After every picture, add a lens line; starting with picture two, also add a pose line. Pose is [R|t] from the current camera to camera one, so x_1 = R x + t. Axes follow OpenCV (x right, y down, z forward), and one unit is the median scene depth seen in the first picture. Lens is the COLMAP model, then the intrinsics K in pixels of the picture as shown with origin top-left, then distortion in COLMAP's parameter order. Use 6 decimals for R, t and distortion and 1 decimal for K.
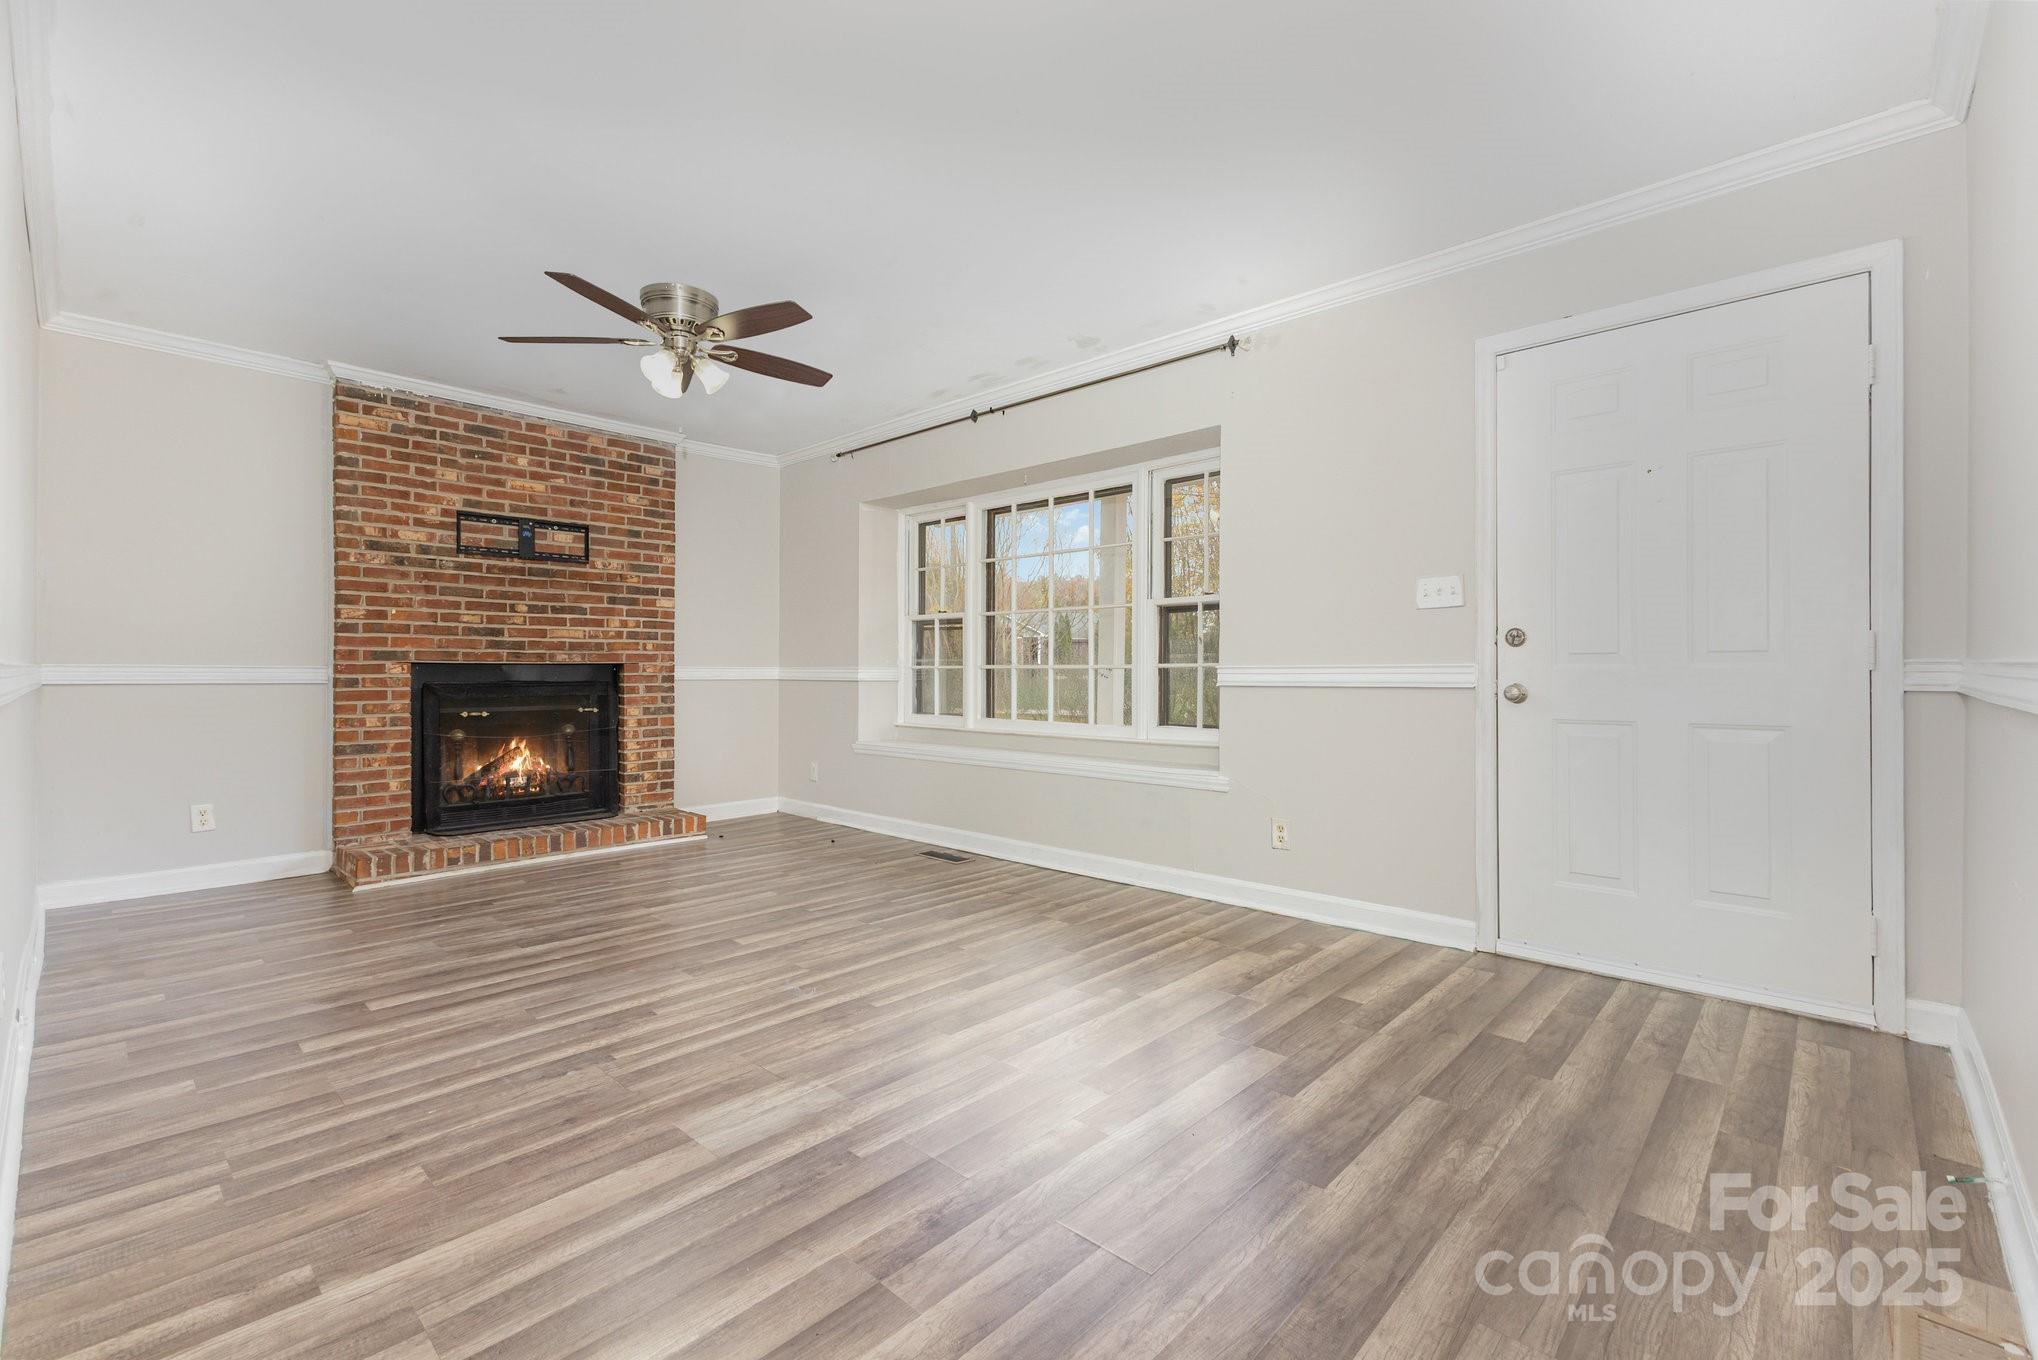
lens RADIAL K [[878.7, 0, 1029.5], [0, 878.7, 671.9], [0, 0, 1]] dist [0.011062, 0.000354]
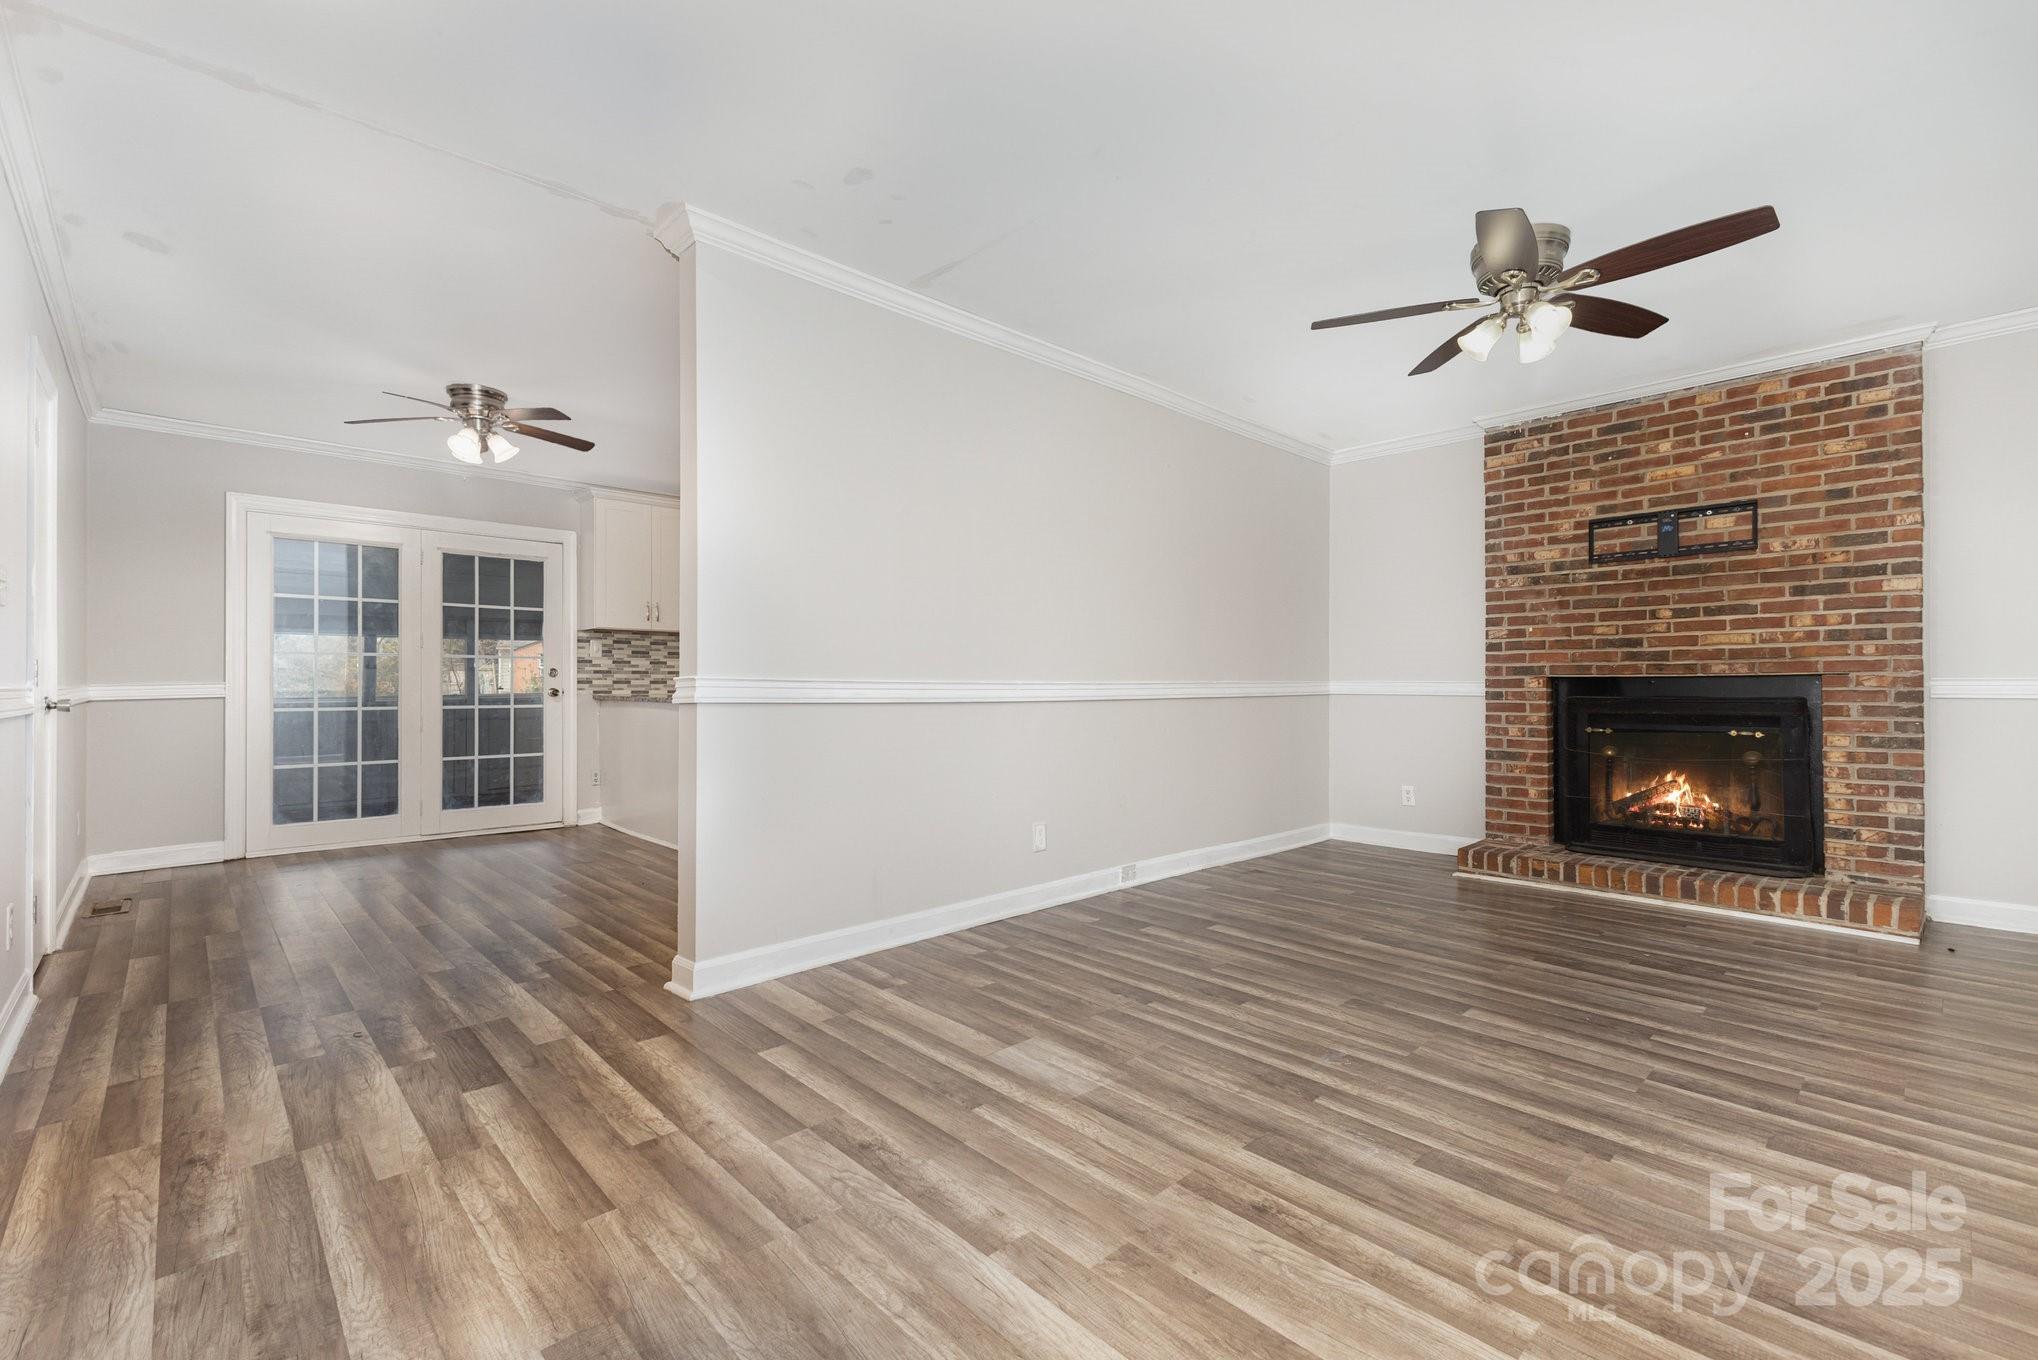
lens RADIAL K [[878.7, 0, 1017.5], [0, 878.7, 680.6], [0, 0, 1]] dist [0.011062, 0.000354]
pose [[-0.067659, -0.004793, -0.997697, 0.390562], [0.000996, 0.999988, -0.004872, -0.001745], [0.997708, -0.001323, -0.067654, 0.465475]]
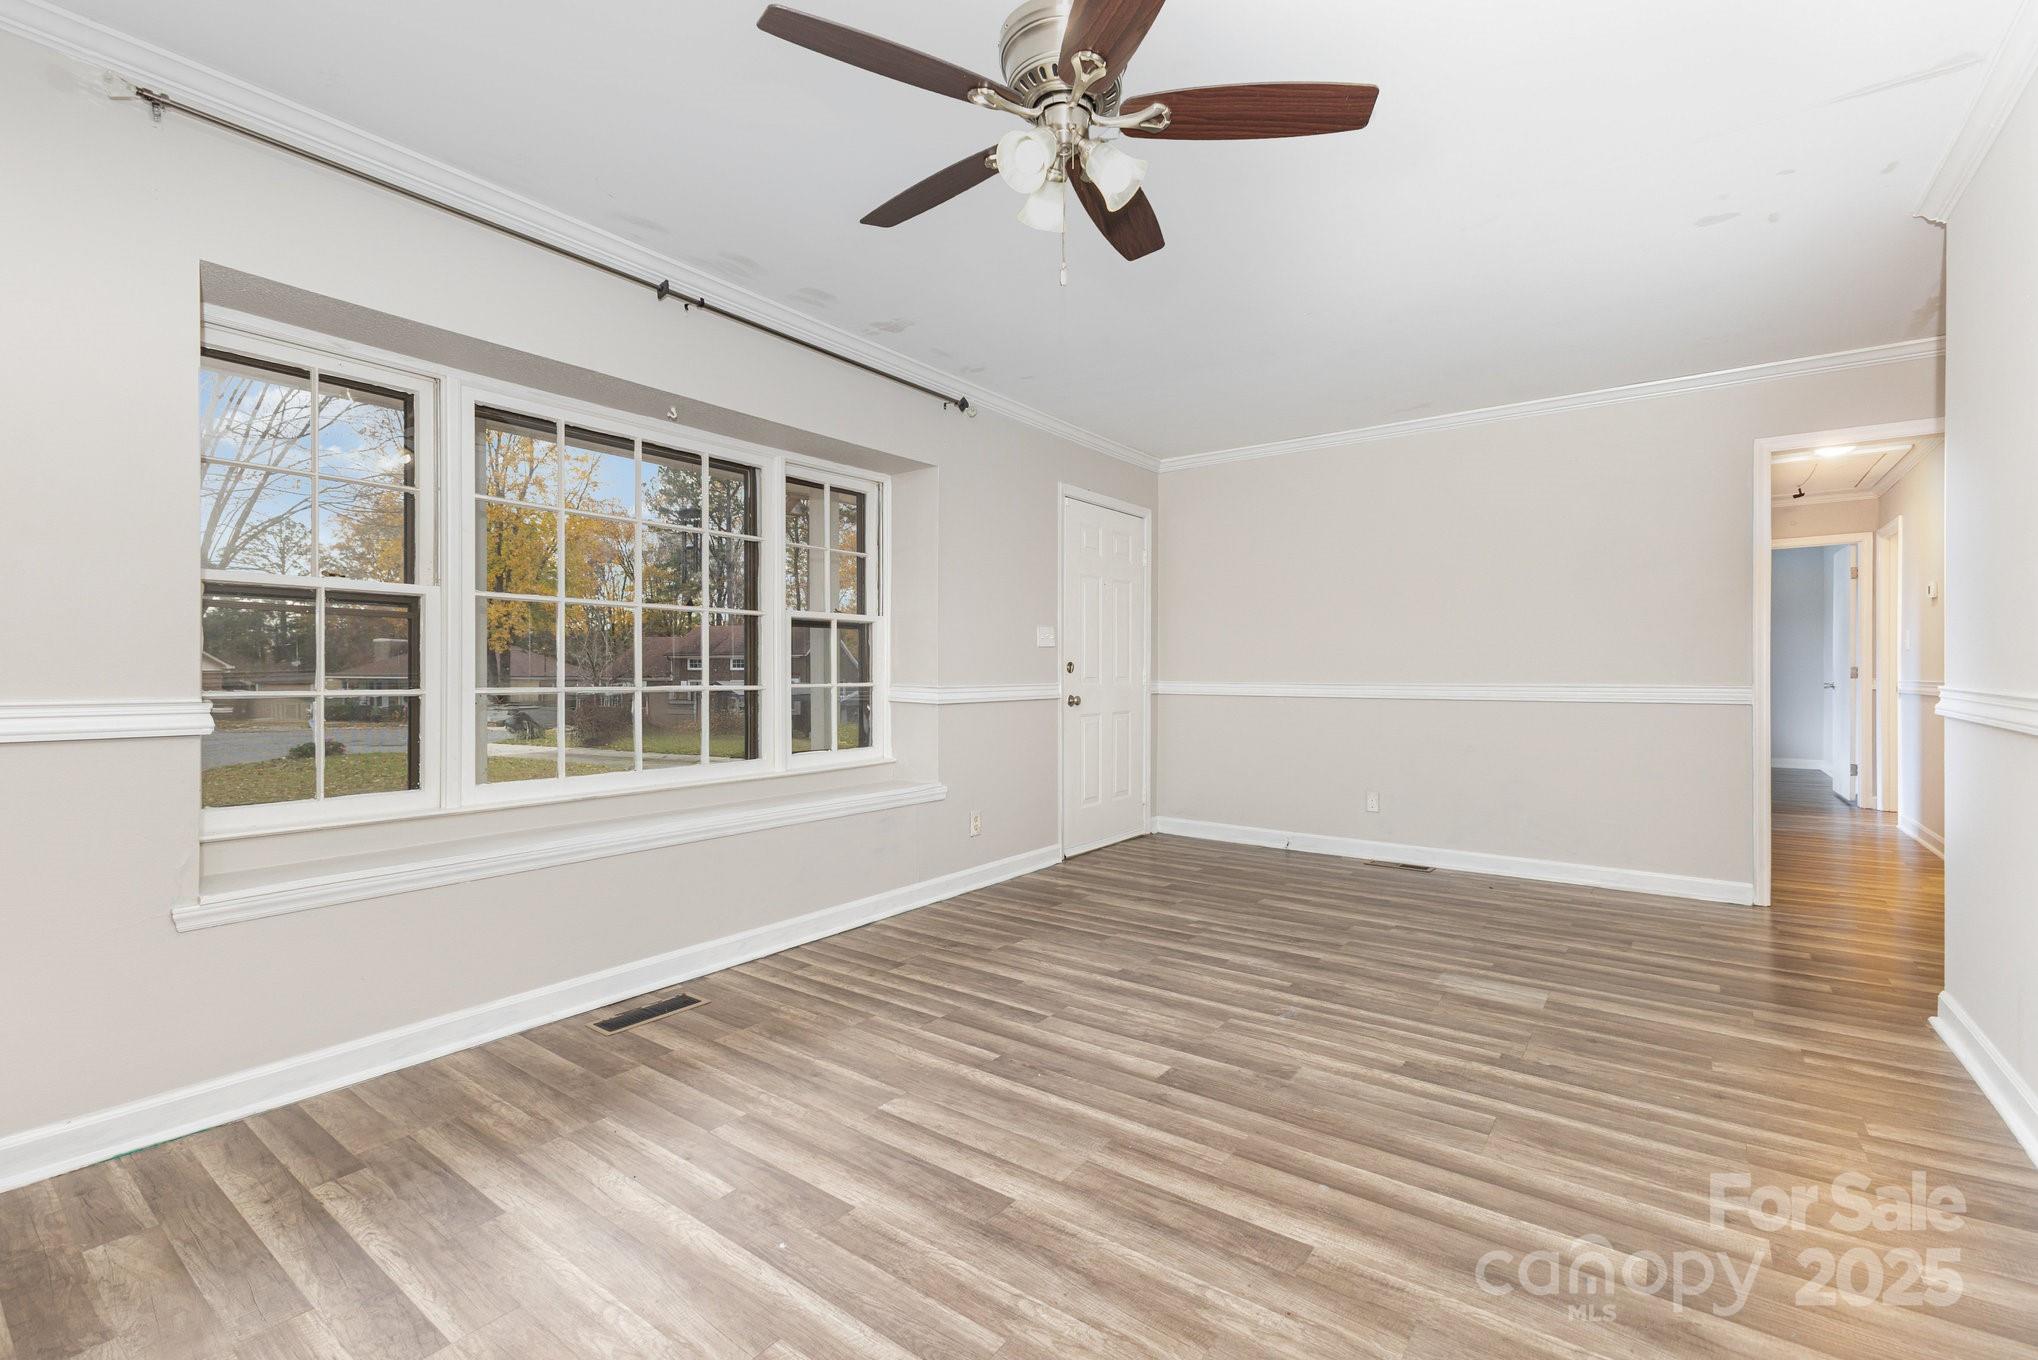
lens RADIAL K [[878.7, 0, 1022.0], [0, 878.7, 680.5], [0, 0, 1]] dist [0.011062, 0.000354]
pose [[-0.104074, -0.007793, 0.994539, -0.769324], [0.003738, 0.999959, 0.008226, -0.019270], [-0.994563, 0.004574, -0.104040, 0.877211]]
